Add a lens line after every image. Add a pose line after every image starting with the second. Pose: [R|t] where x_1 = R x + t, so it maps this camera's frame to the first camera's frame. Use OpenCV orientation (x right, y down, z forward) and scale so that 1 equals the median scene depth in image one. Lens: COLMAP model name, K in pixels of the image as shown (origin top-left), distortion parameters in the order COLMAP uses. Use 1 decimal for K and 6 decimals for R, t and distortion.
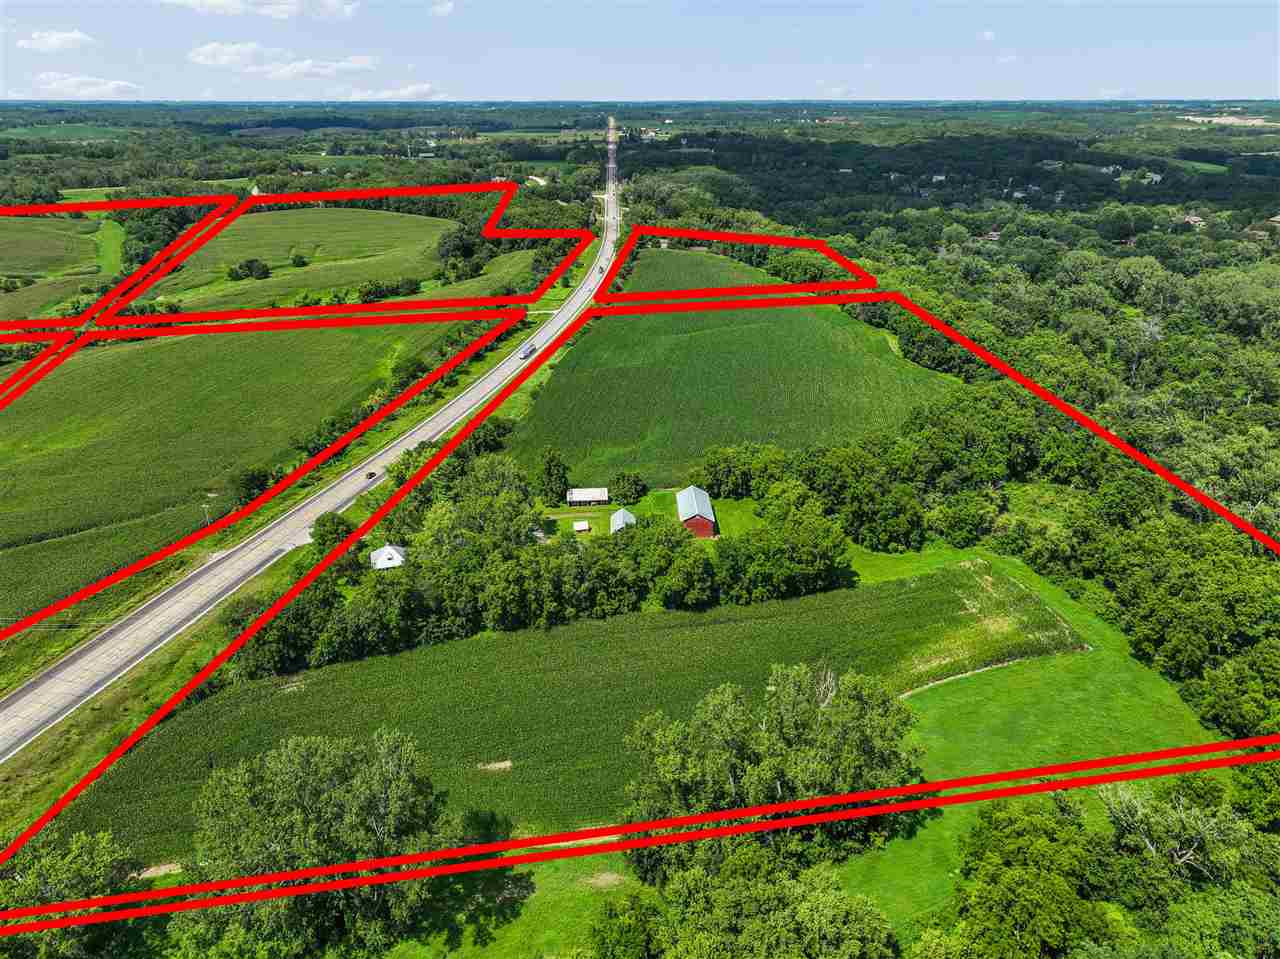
lens RADIAL K [[897.5, 0, 642.2], [0, 897.5, 481.9], [0, 0, 1]] dist [0.002903, 0.005046]
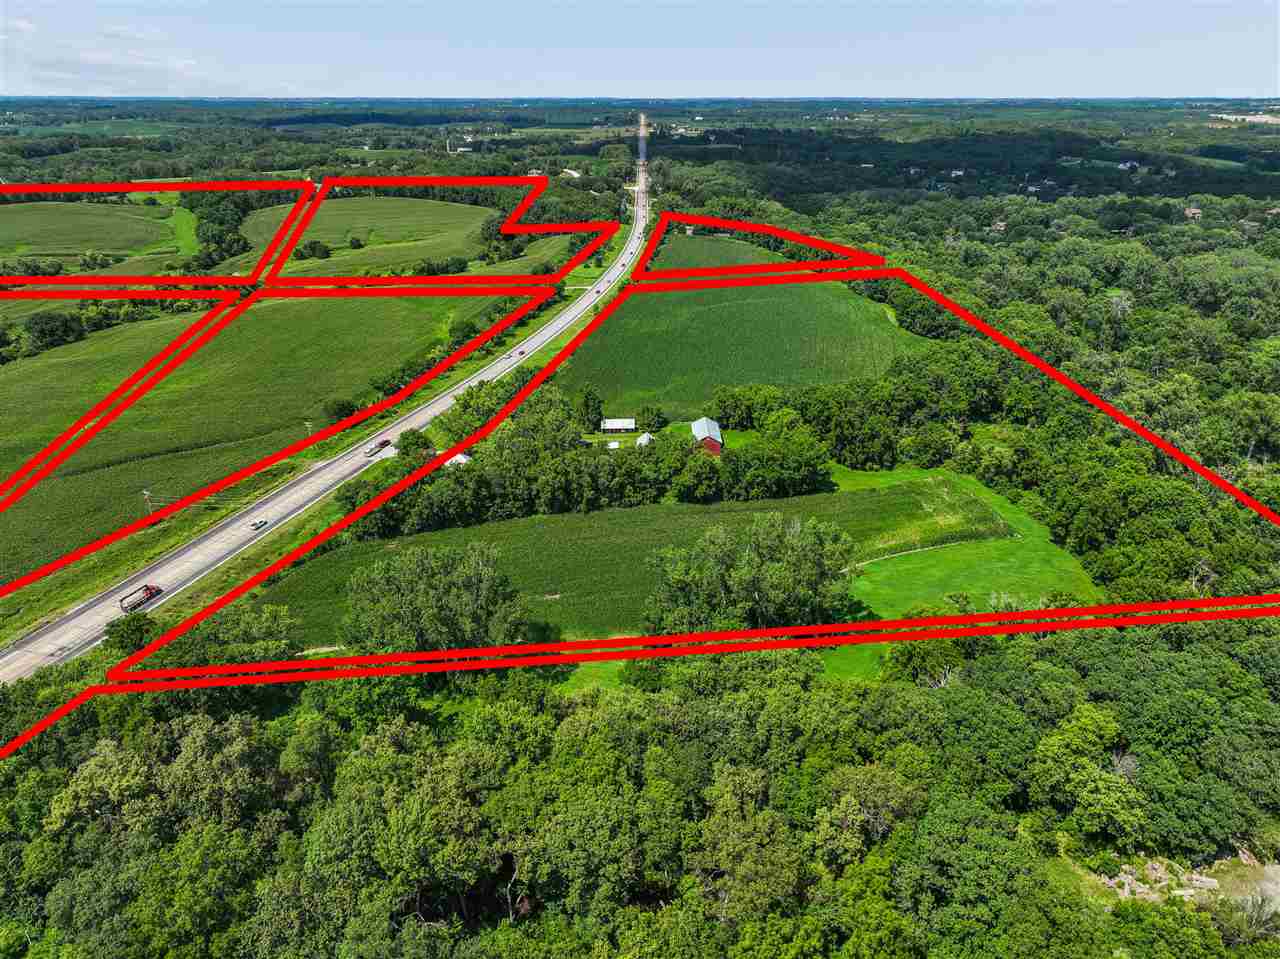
lens RADIAL K [[897.5, 0, 638.7], [0, 897.5, 477.2], [0, 0, 1]] dist [0.002903, 0.005046]
pose [[0.999375, 0.015163, -0.031937, 0.005749], [-0.015218, 0.999883, -0.001494, 0.074843], [0.031911, 0.001979, 0.999489, -0.176796]]
